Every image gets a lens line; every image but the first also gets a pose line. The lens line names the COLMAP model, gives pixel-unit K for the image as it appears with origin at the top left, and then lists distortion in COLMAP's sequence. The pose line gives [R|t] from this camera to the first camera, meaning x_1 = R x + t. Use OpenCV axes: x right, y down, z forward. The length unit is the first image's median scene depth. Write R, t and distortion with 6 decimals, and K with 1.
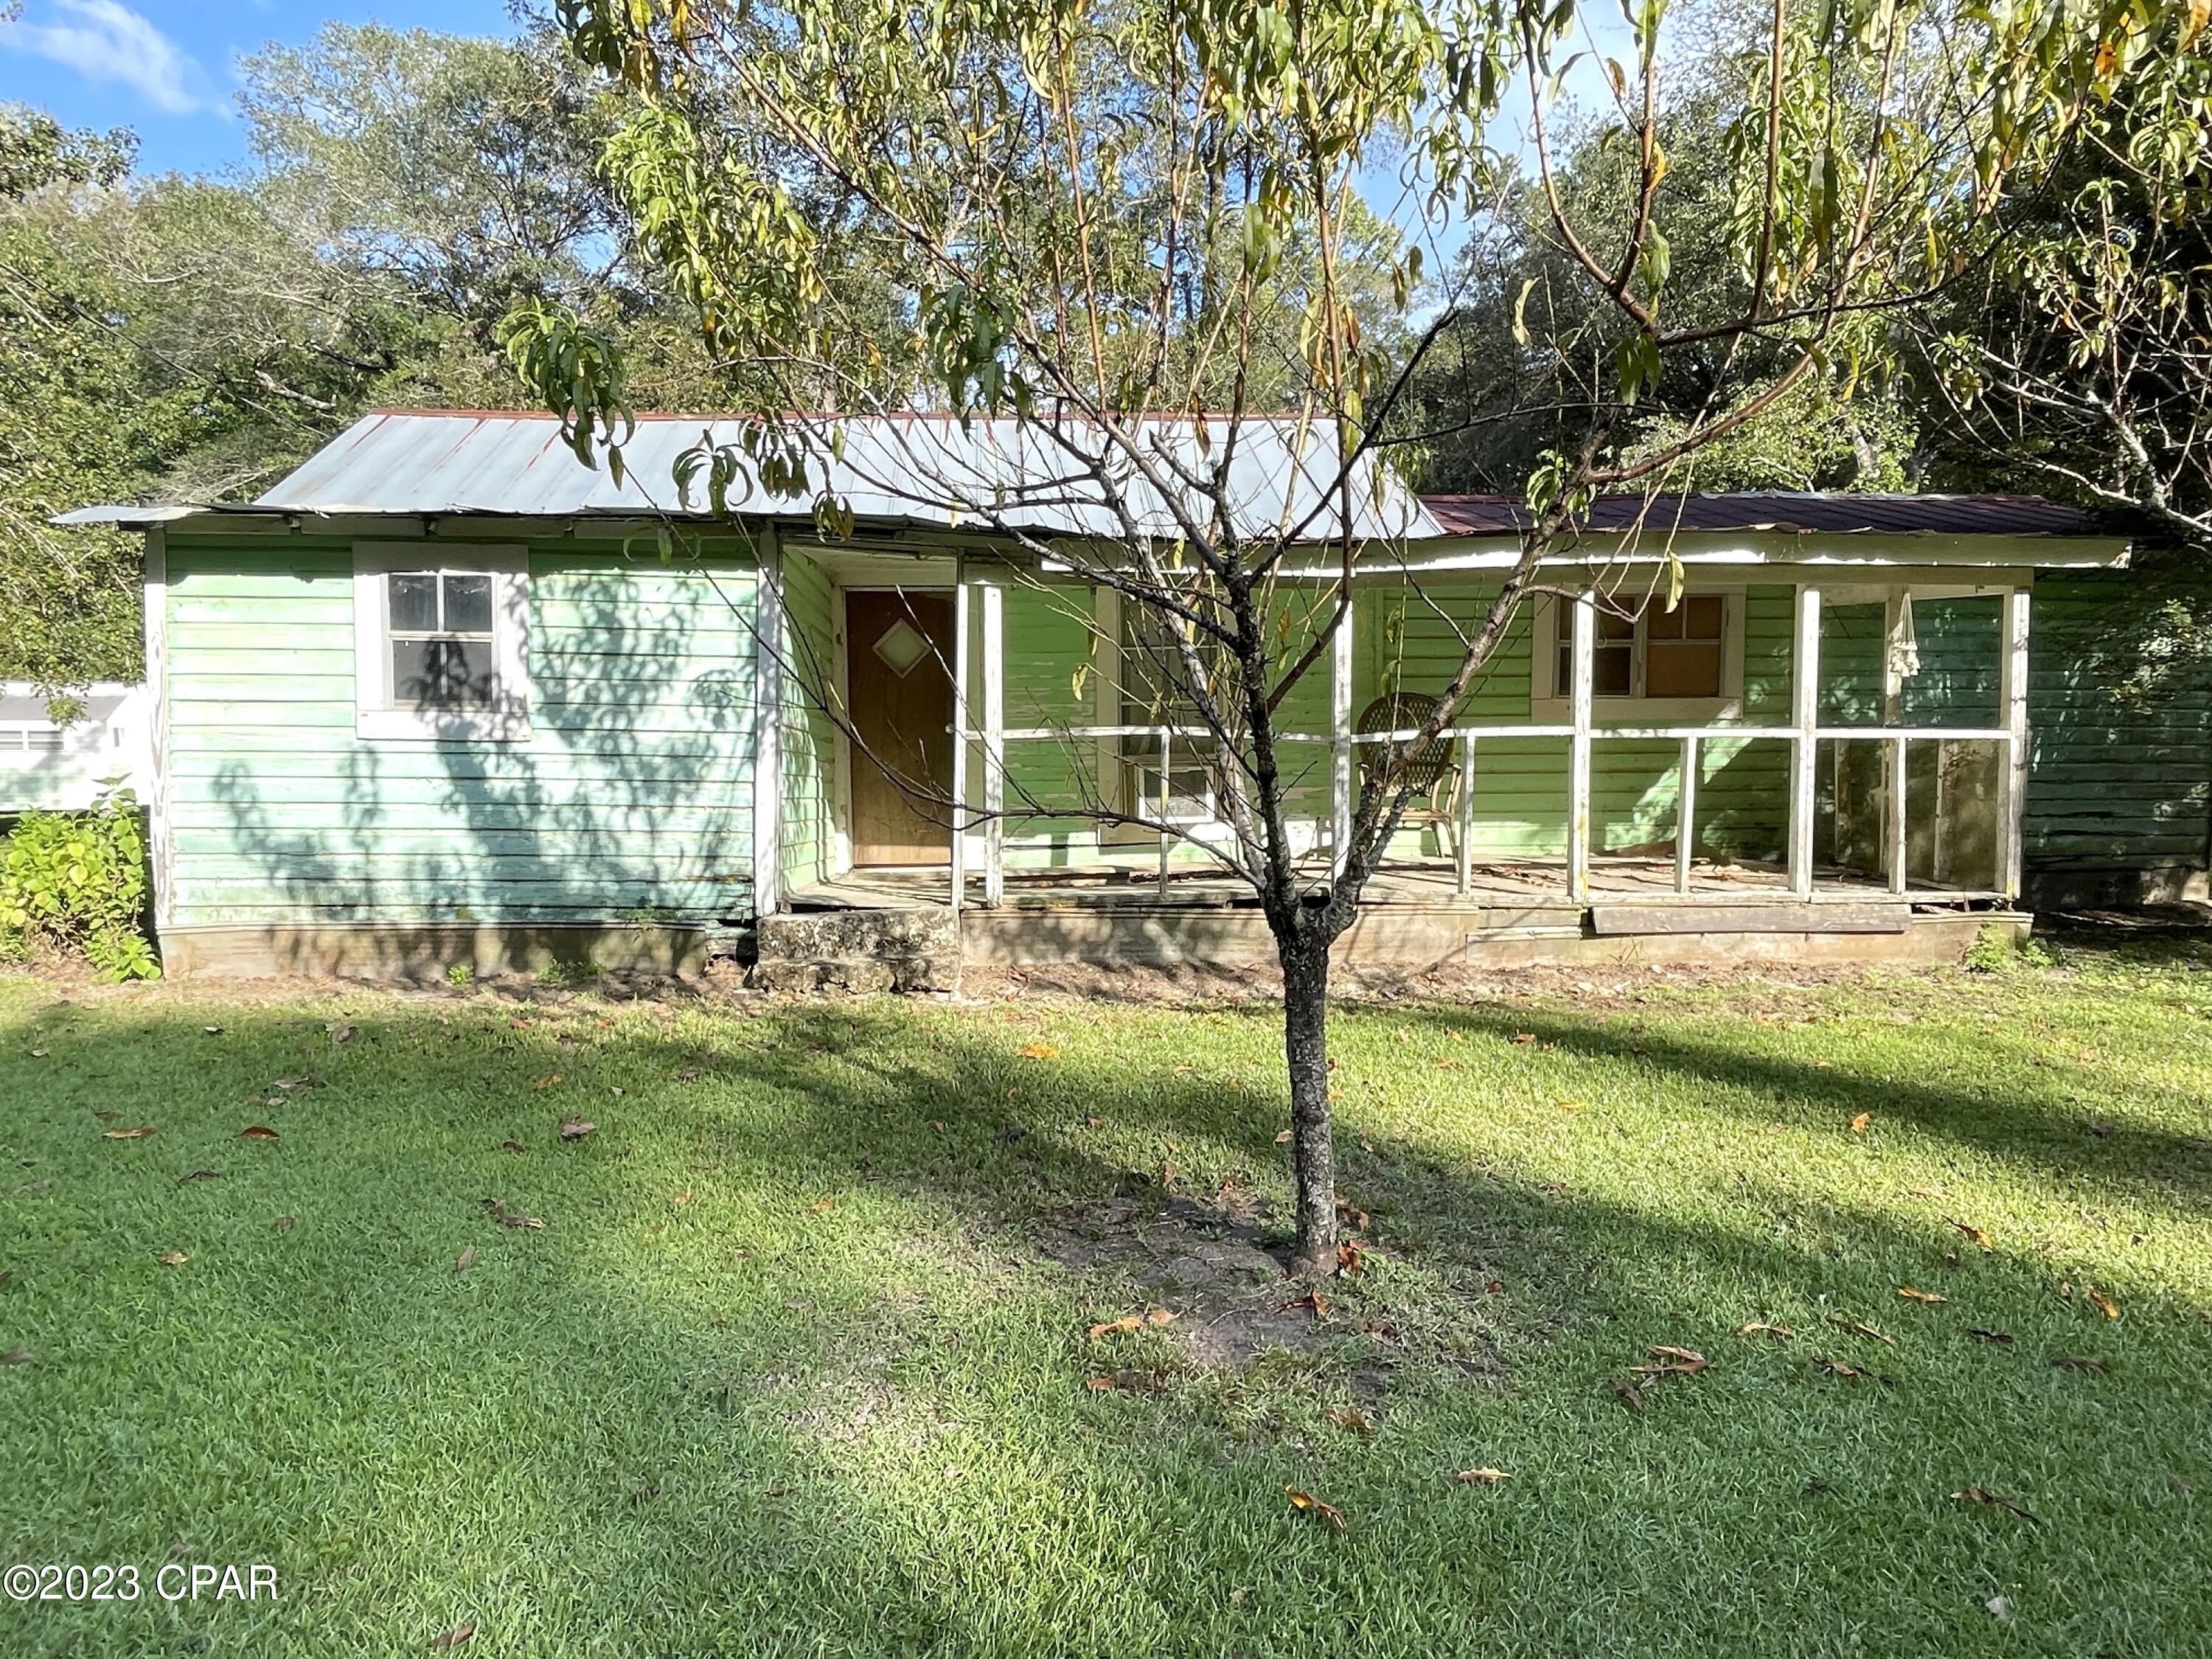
lens RADIAL K [[1445.1, 0, 1104.1], [0, 1445.1, 841.1], [0, 0, 1]] dist [0.024164, -0.001930]
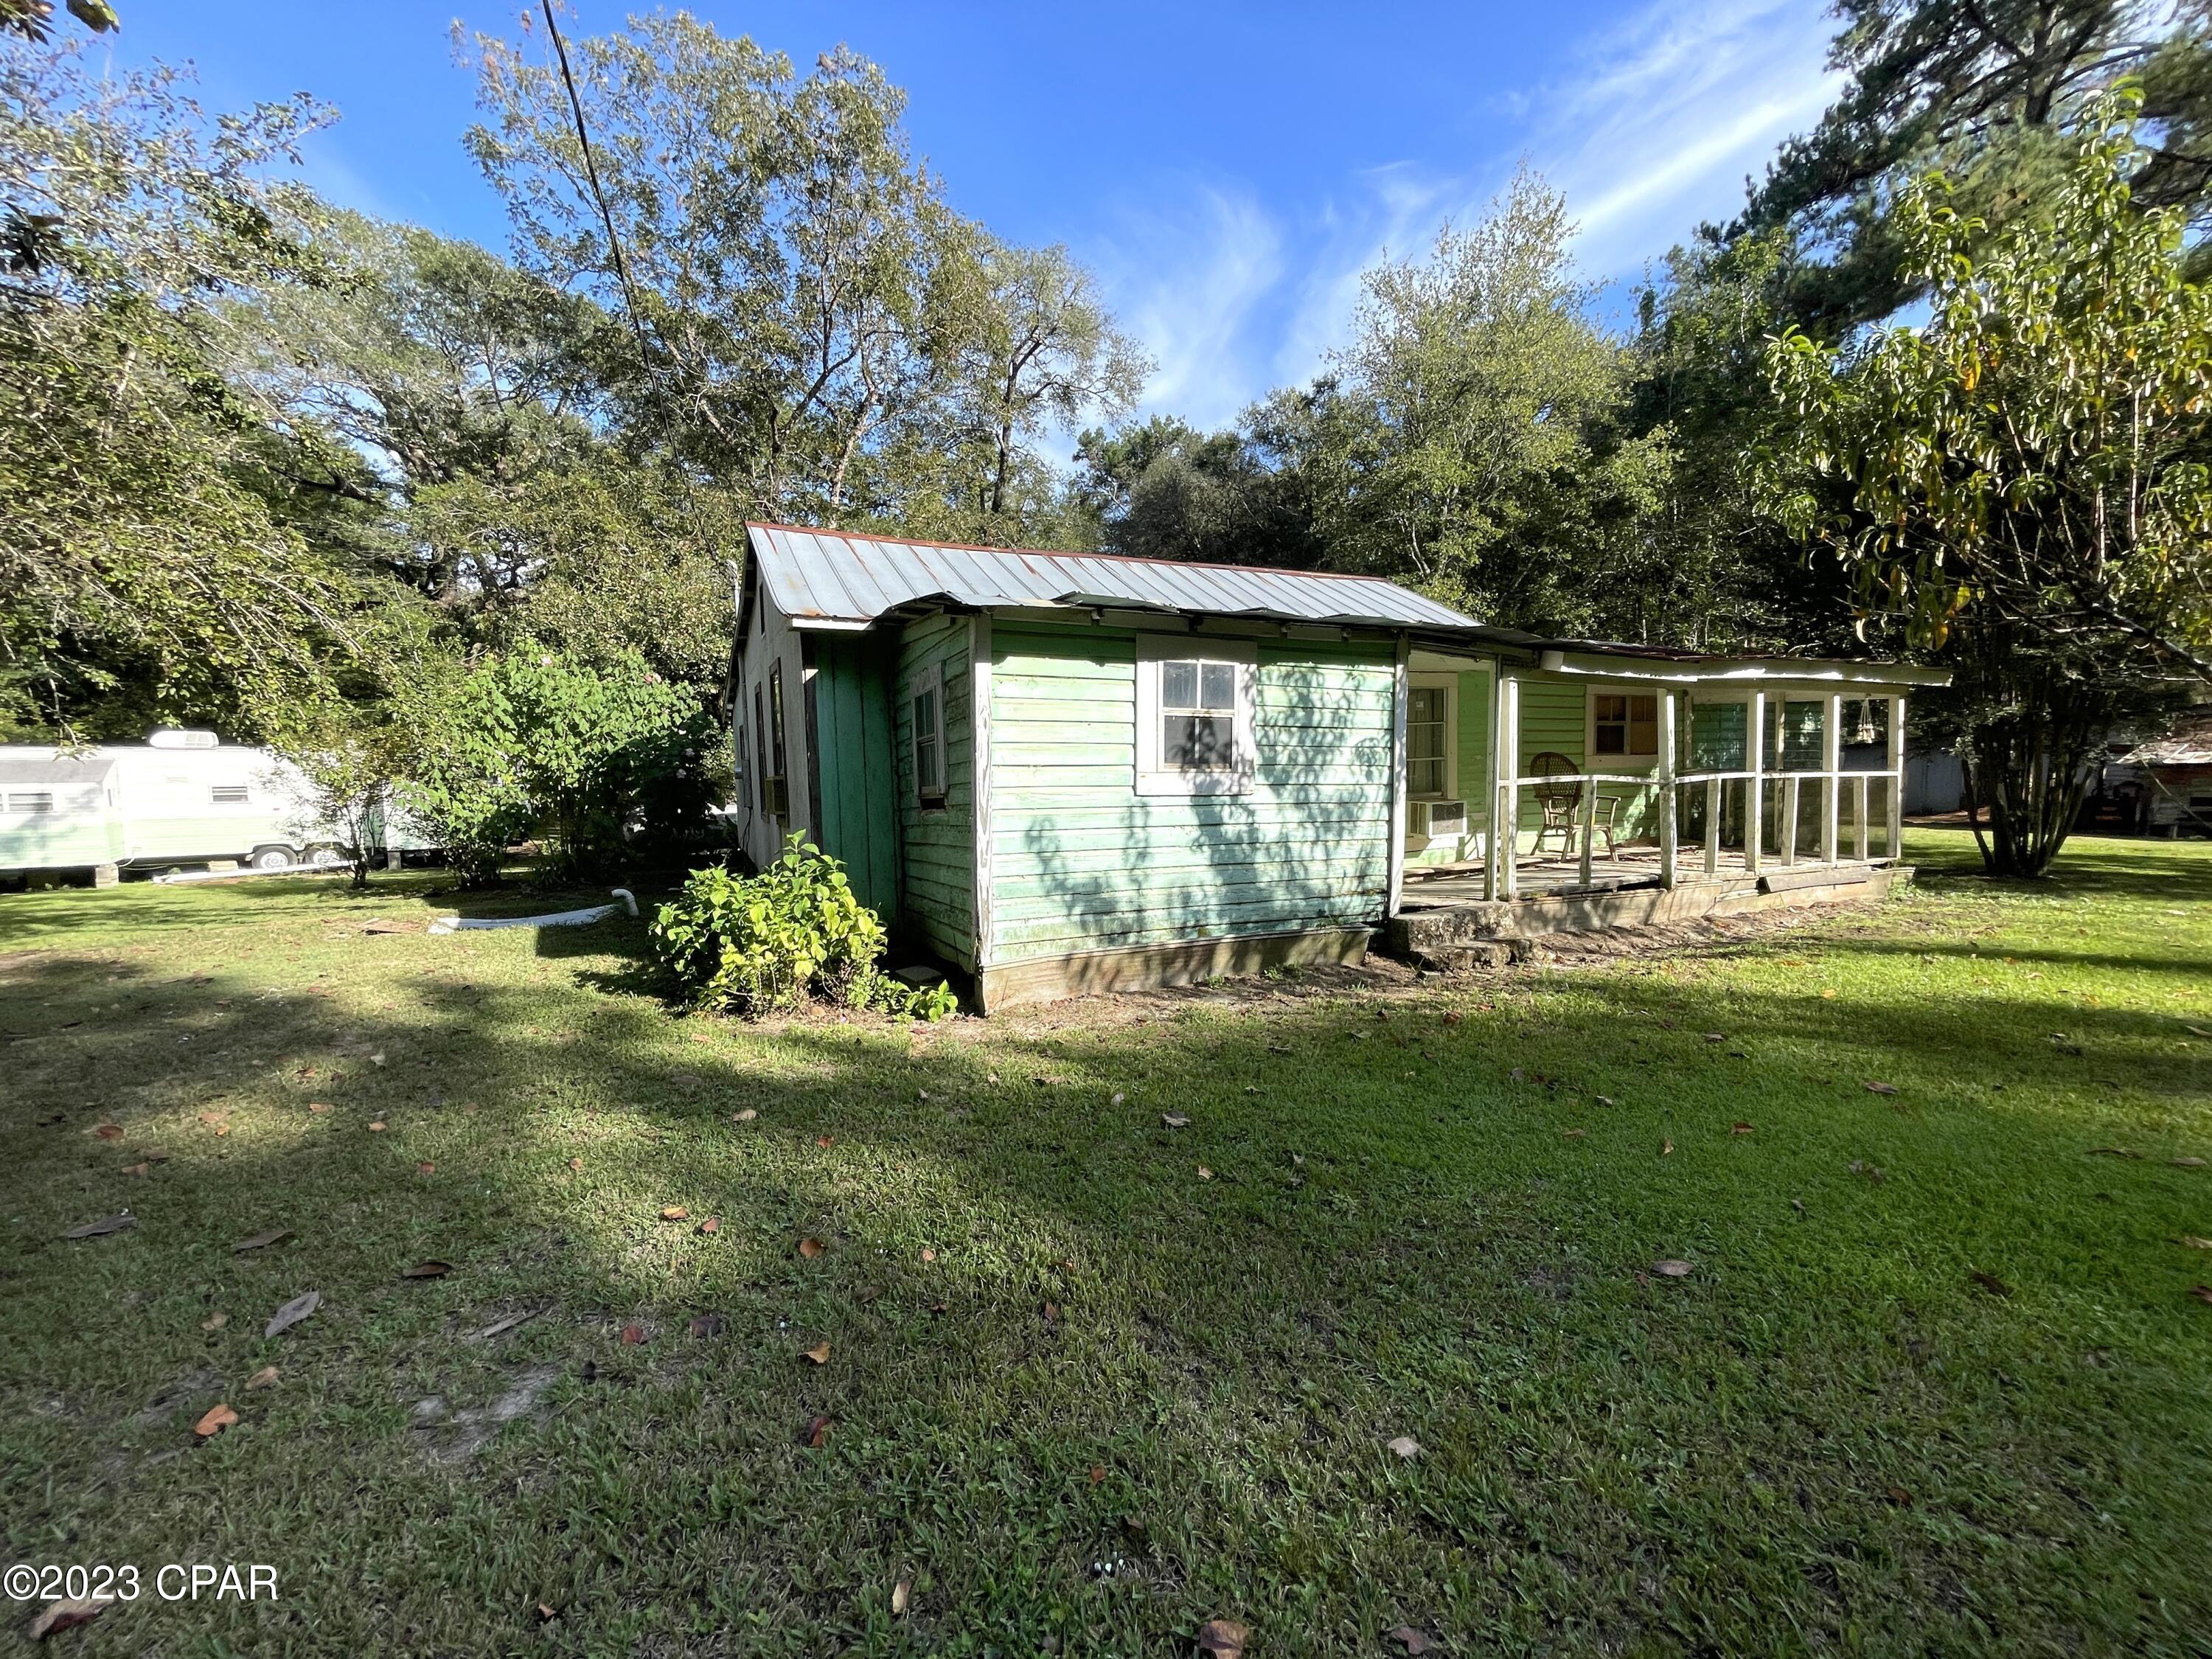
lens RADIAL K [[876.8, 0, 1105.5], [0, 876.8, 835.2], [0, 0, 1]] dist [0.000646, 0.000158]
pose [[0.933567, -0.038919, 0.356284, -0.794544], [0.042238, 0.999106, -0.001539, -0.036623], [-0.355906, 0.016485, 0.934376, 0.319904]]
